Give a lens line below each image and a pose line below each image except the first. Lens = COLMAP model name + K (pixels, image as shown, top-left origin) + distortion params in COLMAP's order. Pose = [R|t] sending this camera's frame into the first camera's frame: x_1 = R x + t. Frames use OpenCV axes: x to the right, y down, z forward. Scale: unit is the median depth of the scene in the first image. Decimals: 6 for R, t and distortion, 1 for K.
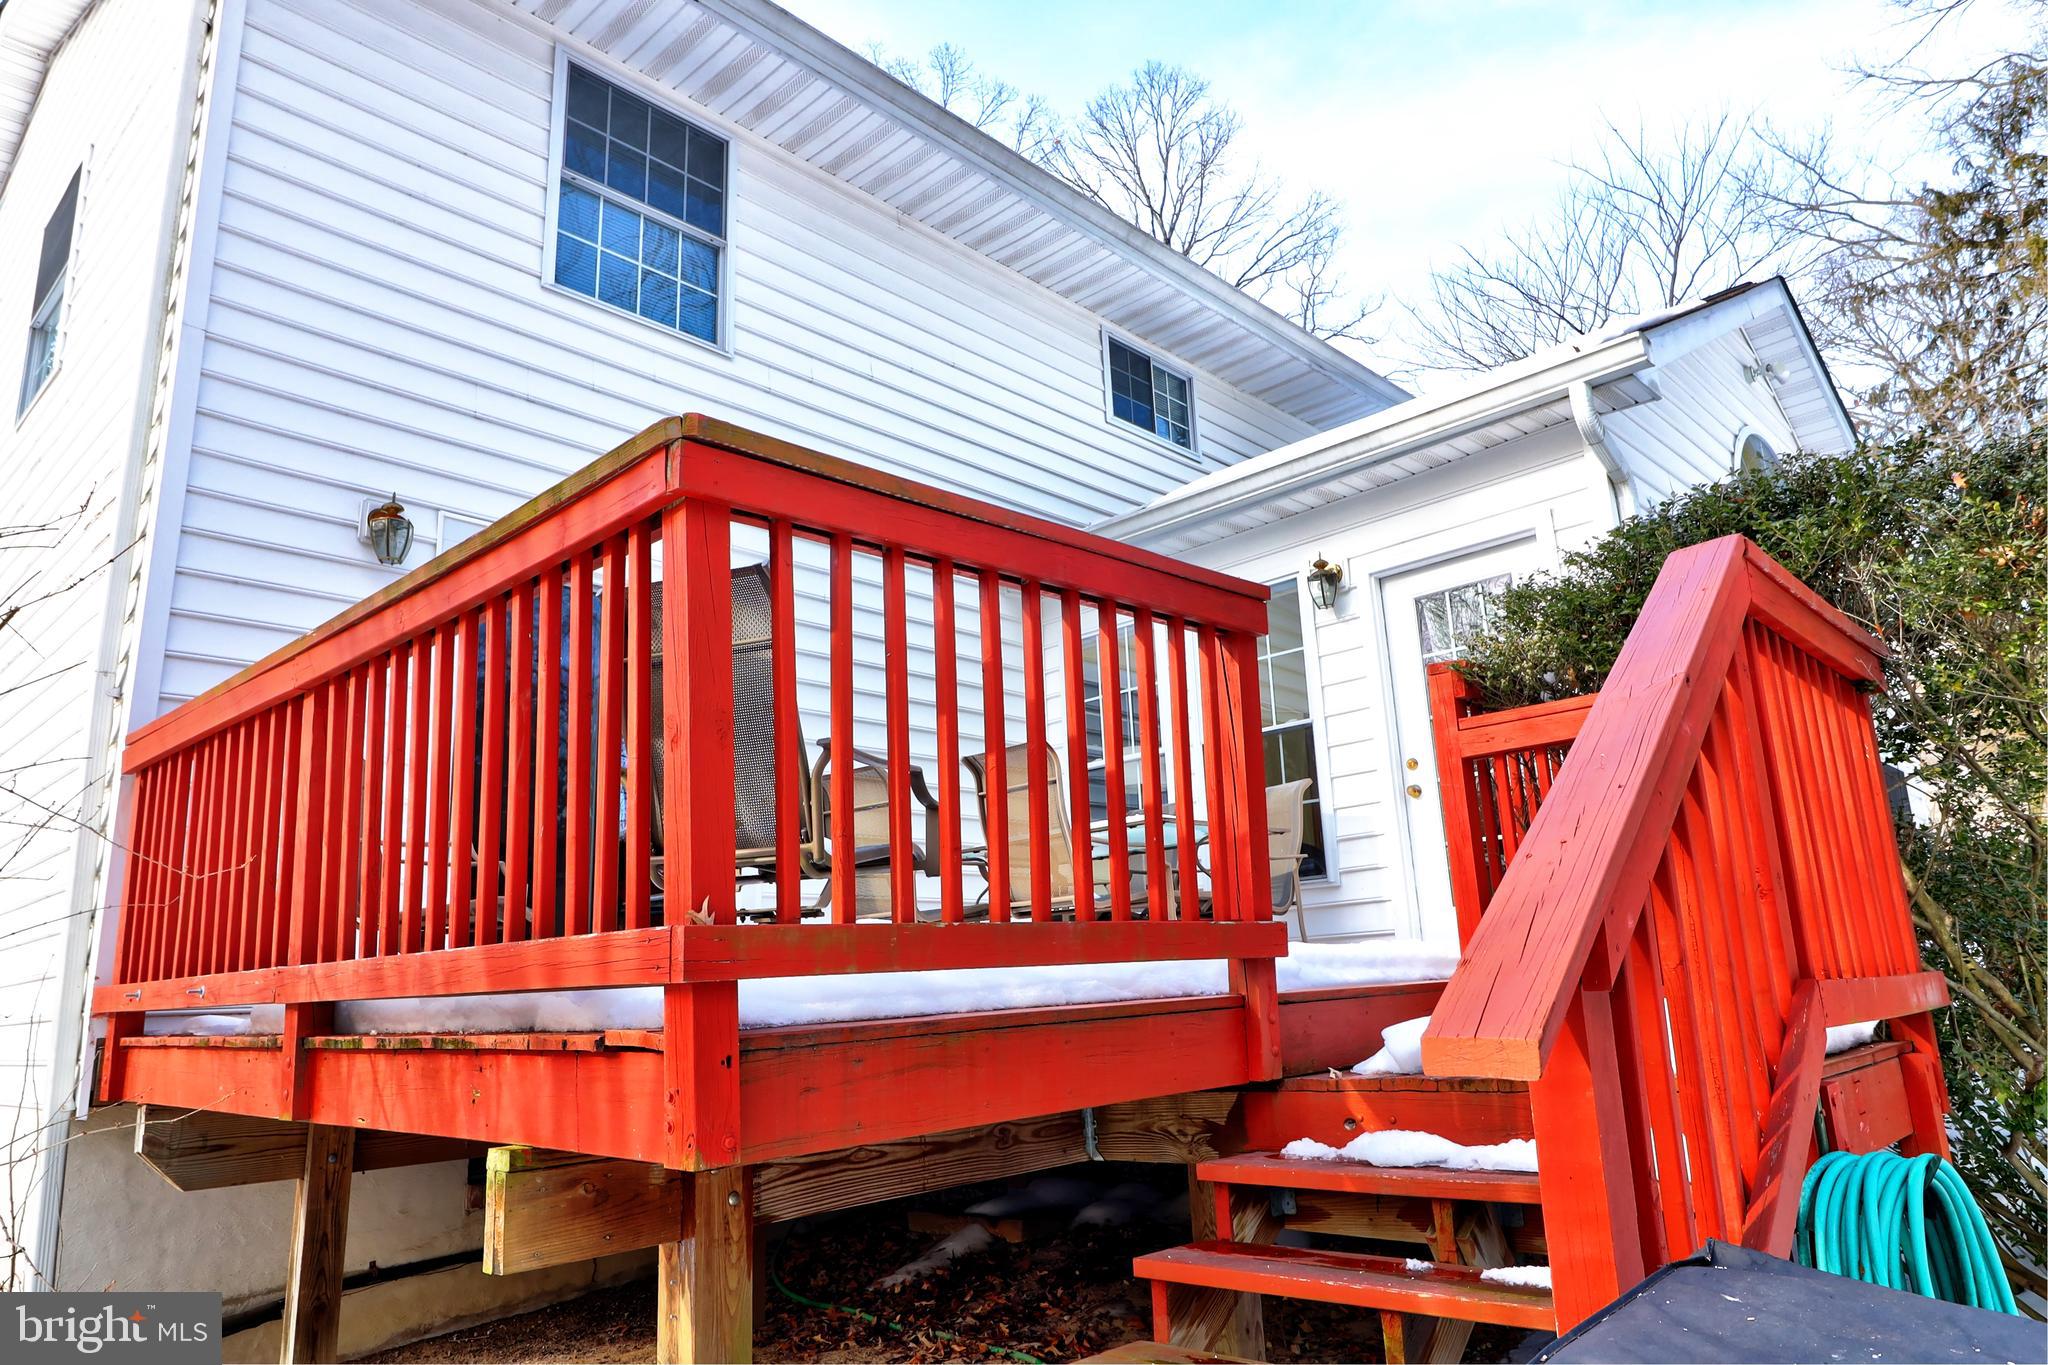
lens RADIAL K [[1309.9, 0, 1034.4], [0, 1309.9, 680.0], [0, 0, 1]] dist [0.001627, -0.004571]
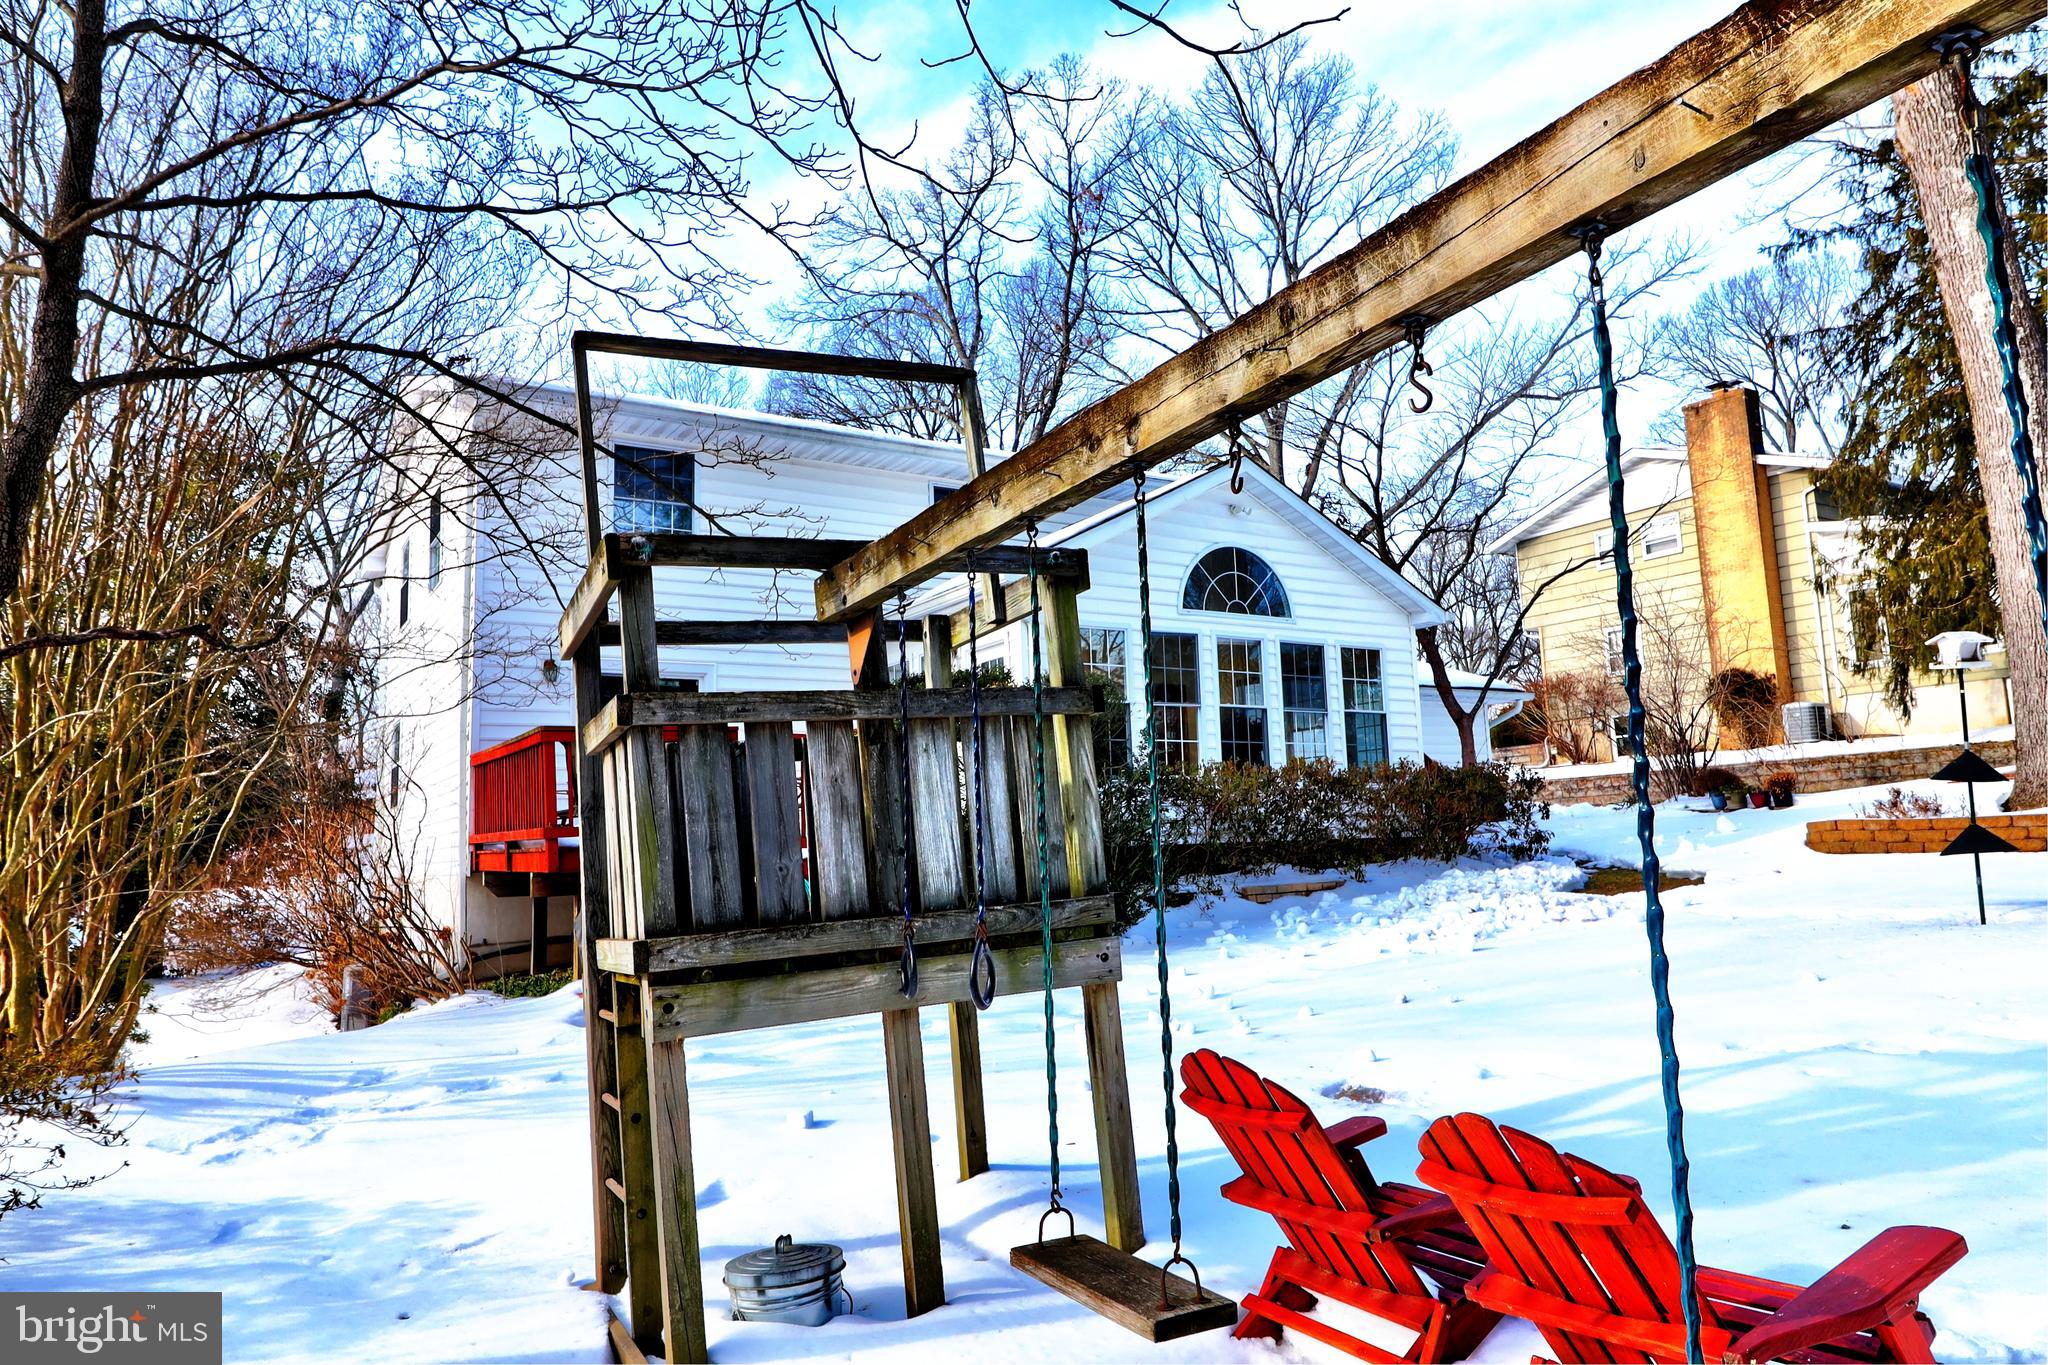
lens RADIAL K [[1309.9, 0, 1034.4], [0, 1309.9, 680.0], [0, 0, 1]] dist [0.001627, -0.004571]
pose [[0.968119, -0.023900, -0.249350, 0.913255], [0.053809, 0.992042, 0.113830, -0.276460], [0.244645, -0.123618, 0.961700, -1.082627]]
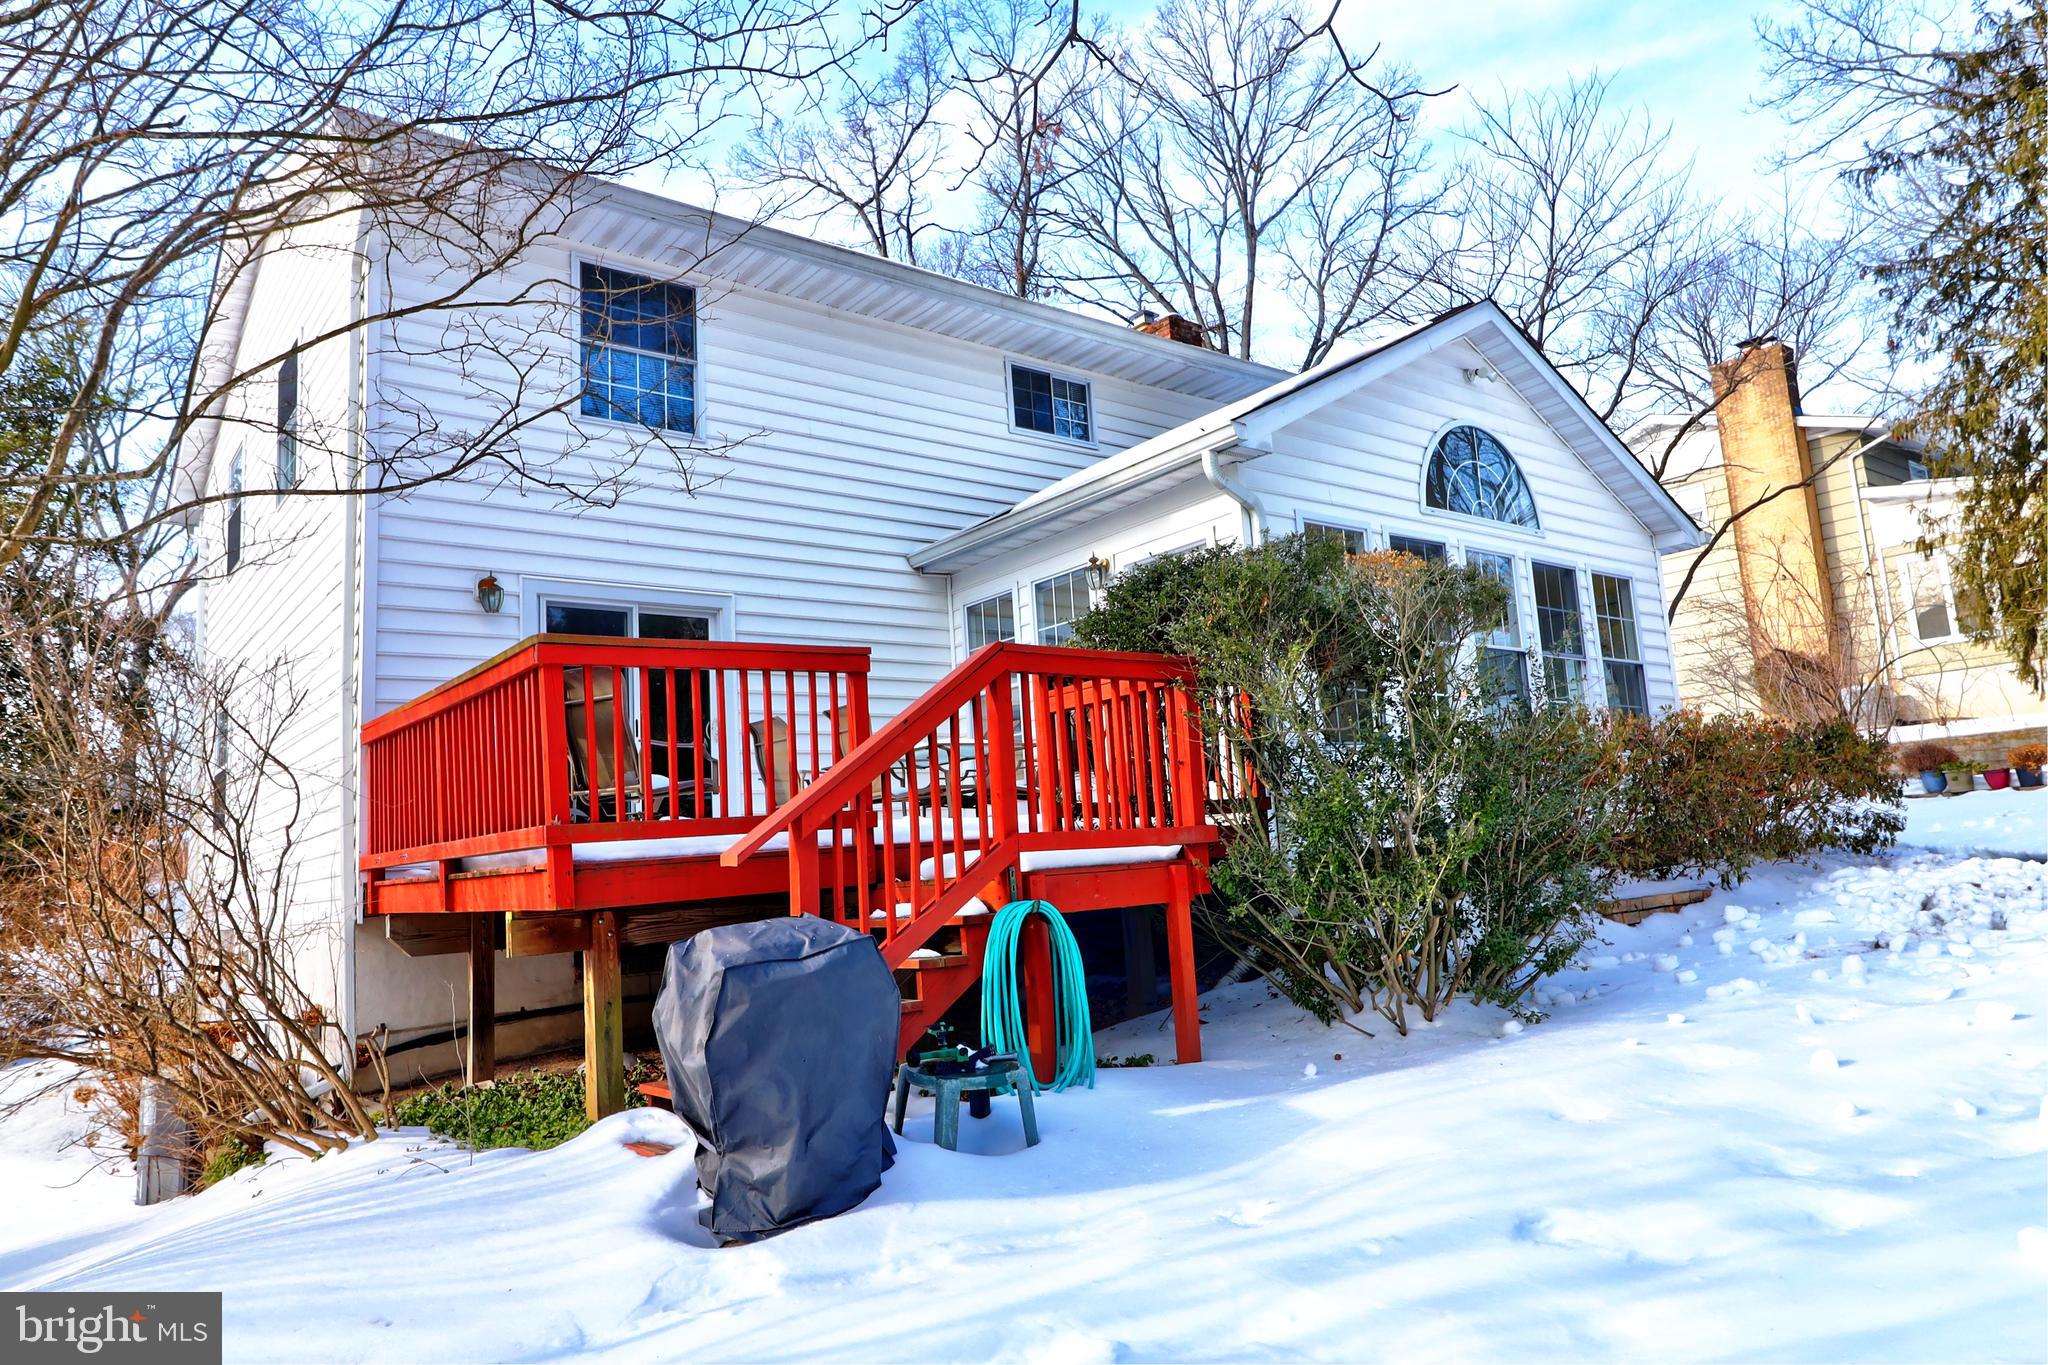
lens RADIAL K [[1309.9, 0, 1034.4], [0, 1309.9, 680.0], [0, 0, 1]] dist [0.001627, -0.004571]
pose [[0.989476, -0.041143, -0.138723, 0.356112], [0.055062, 0.993658, 0.098043, -0.103456], [0.133809, -0.104650, 0.985466, -0.484901]]
